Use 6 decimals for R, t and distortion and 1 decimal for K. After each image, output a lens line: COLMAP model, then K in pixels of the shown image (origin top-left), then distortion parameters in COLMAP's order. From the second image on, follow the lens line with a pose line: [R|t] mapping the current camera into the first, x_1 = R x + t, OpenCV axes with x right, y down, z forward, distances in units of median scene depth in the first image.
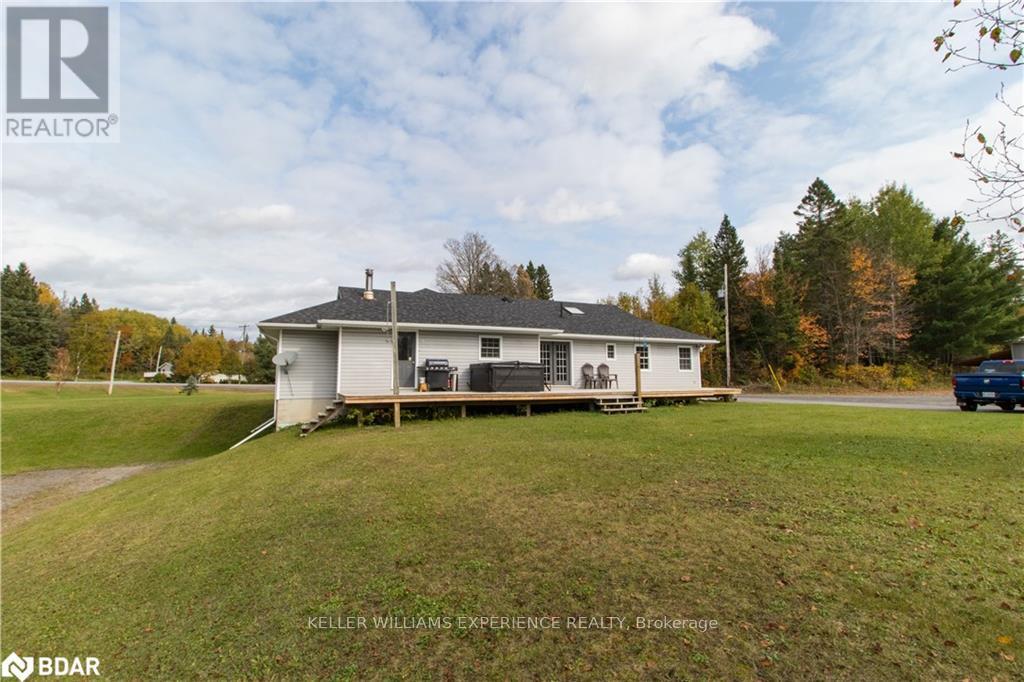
lens RADIAL K [[468.2, 0, 506.7], [0, 468.2, 330.9], [0, 0, 1]] dist [0.000465, -0.000232]
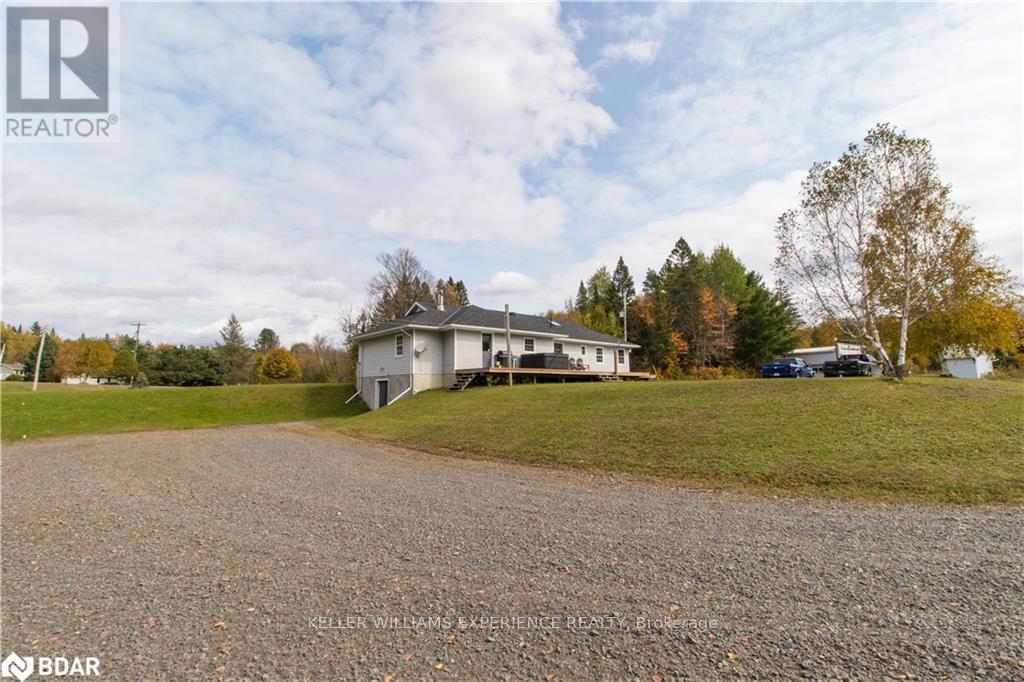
lens RADIAL K [[468.2, 0, 506.7], [0, 468.2, 330.9], [0, 0, 1]] dist [0.000465, -0.000232]
pose [[0.959559, 0.033759, 0.279475, -0.265812], [-0.027702, 0.999289, -0.025594, 0.014622], [-0.280140, 0.016816, 0.959812, -0.248207]]
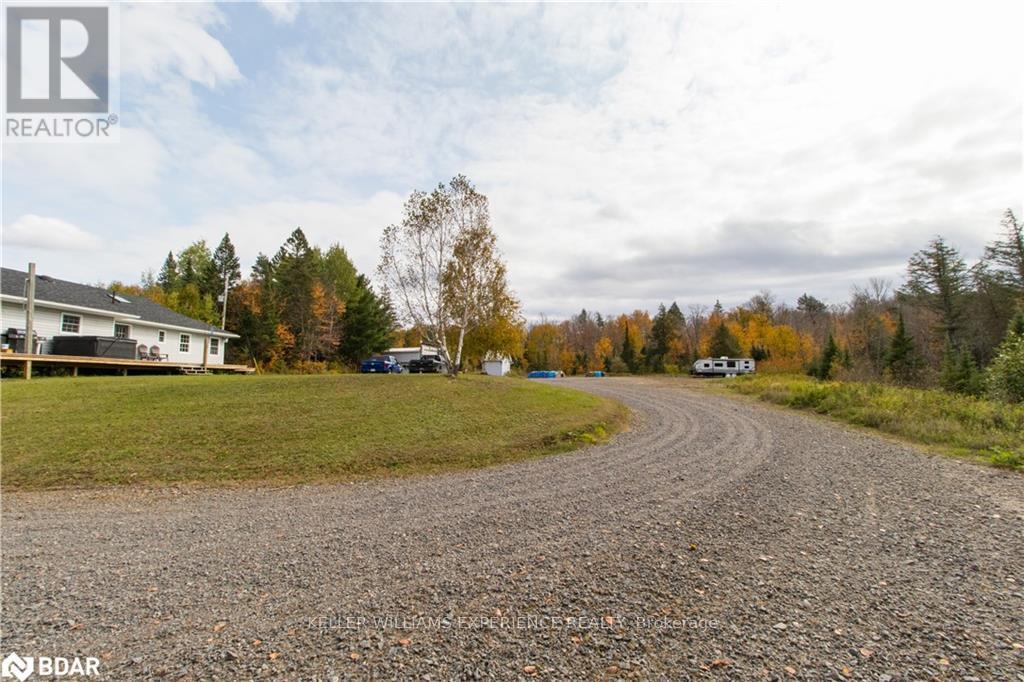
lens RADIAL K [[468.2, 0, 506.7], [0, 468.2, 330.9], [0, 0, 1]] dist [0.000465, -0.000232]
pose [[0.472756, 0.095892, 0.875961, -0.259911], [-0.087676, 0.994247, -0.061523, 0.014214], [-0.876821, -0.047715, 0.478443, -0.250543]]
